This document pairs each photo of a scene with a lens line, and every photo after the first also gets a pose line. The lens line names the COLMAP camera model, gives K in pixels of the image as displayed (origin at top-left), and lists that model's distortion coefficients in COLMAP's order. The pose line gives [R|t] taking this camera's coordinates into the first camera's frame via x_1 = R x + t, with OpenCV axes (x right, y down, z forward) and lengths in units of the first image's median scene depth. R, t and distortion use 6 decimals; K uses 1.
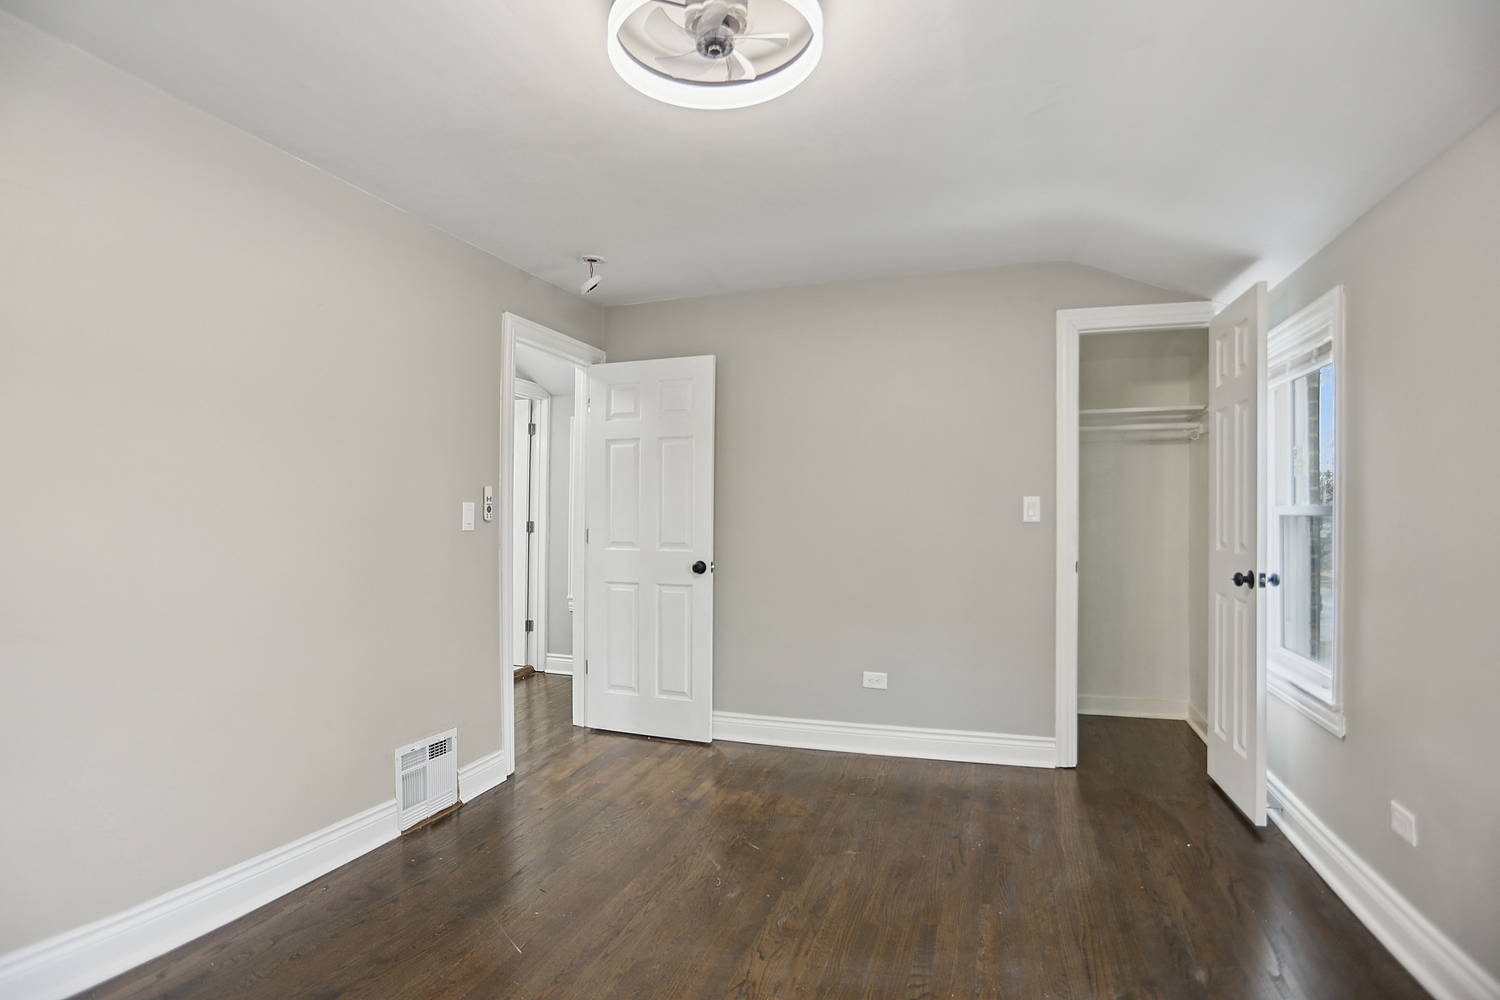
lens RADIAL K [[762.0, 0, 750.9], [0, 762.0, 517.9], [0, 0, 1]] dist [-0.000707, -0.000007]
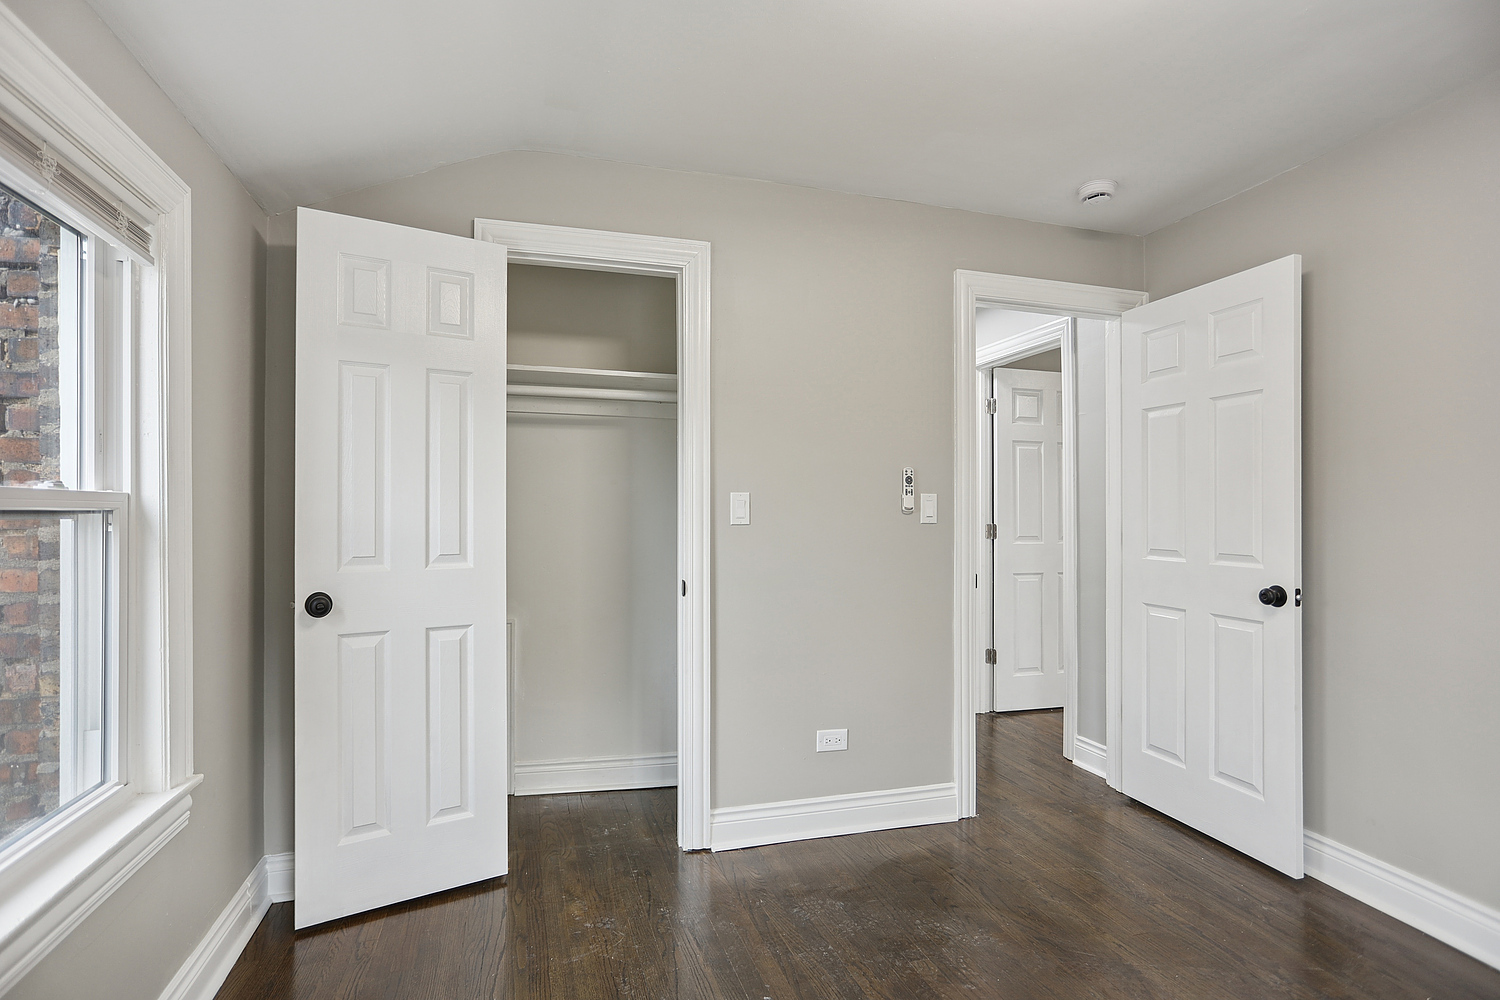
lens RADIAL K [[762.0, 0, 750.9], [0, 762.0, 517.9], [0, 0, 1]] dist [-0.000707, -0.000007]
pose [[0.555282, 0.010877, -0.831591, 0.216677], [-0.008714, 0.999936, 0.007260, -0.000368], [0.831617, 0.003215, 0.555341, 0.284359]]
